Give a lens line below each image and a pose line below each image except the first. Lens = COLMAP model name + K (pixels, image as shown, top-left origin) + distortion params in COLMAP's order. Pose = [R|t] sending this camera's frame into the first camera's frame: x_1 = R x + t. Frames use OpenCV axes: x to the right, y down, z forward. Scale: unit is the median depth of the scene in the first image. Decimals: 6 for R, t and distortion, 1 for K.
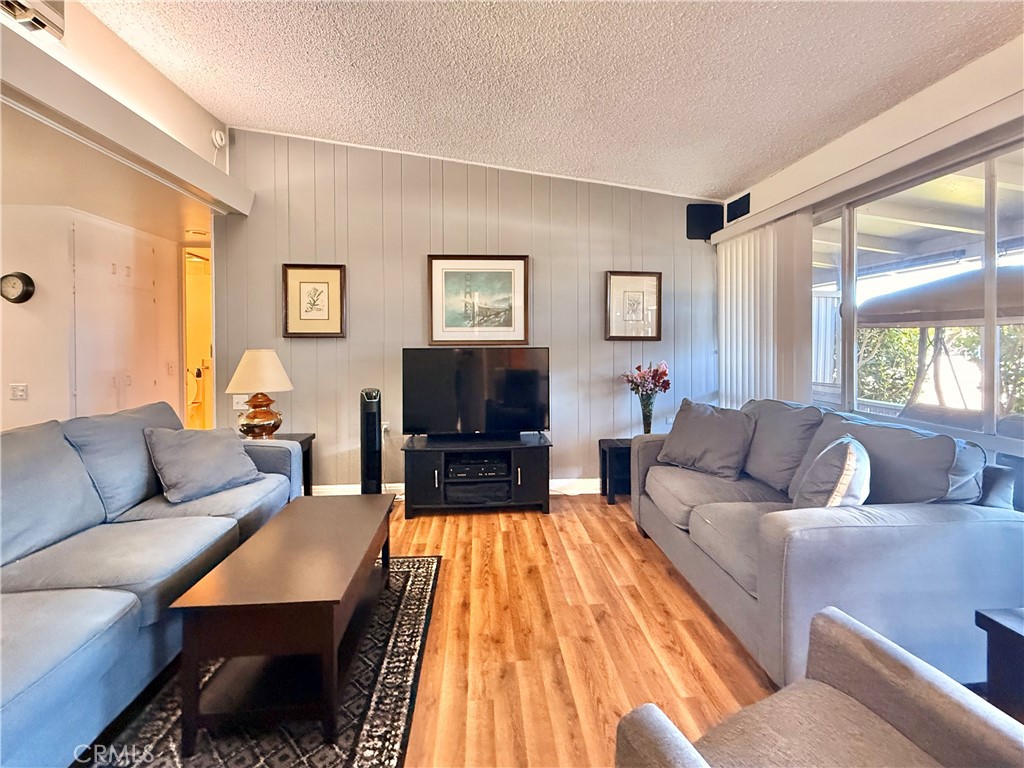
lens RADIAL K [[450.2, 0, 525.1], [0, 450.2, 347.2], [0, 0, 1]] dist [0.000734, 0.000148]
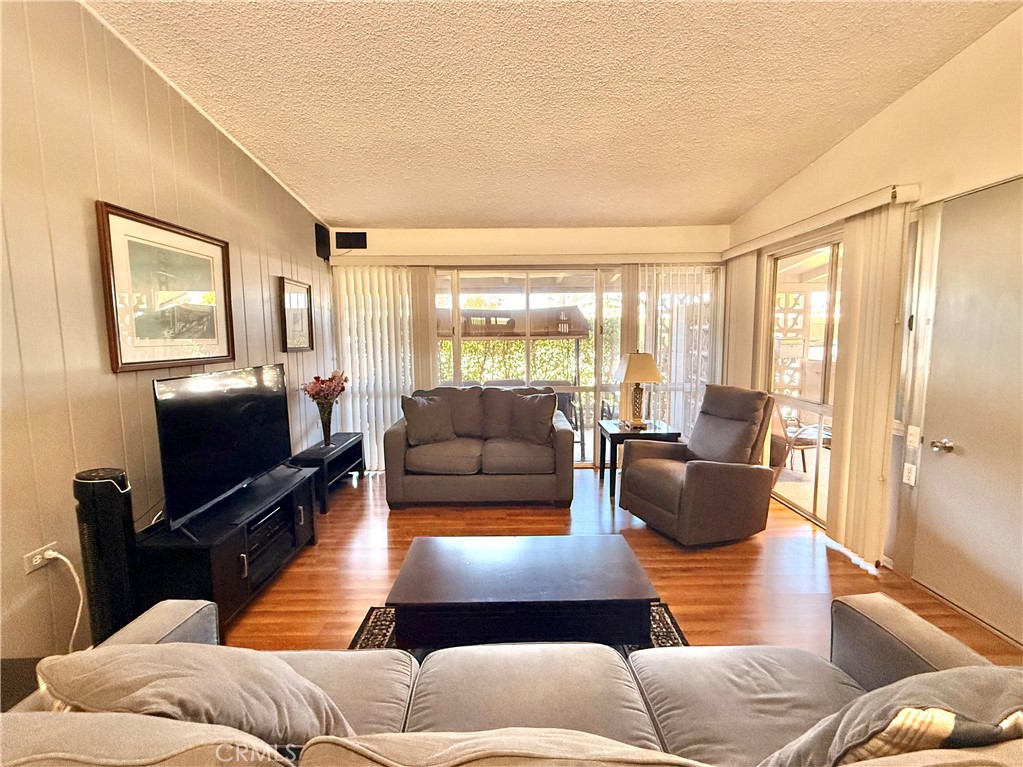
lens RADIAL K [[434.9, 0, 509.9], [0, 434.9, 373.5], [0, 0, 1]] dist [-0.001348, -0.000053]
pose [[0.066649, -0.085586, 0.994099, -0.722620], [0.013295, 0.996302, 0.084884, -0.042805], [-0.997688, 0.007559, 0.067540, 0.501566]]
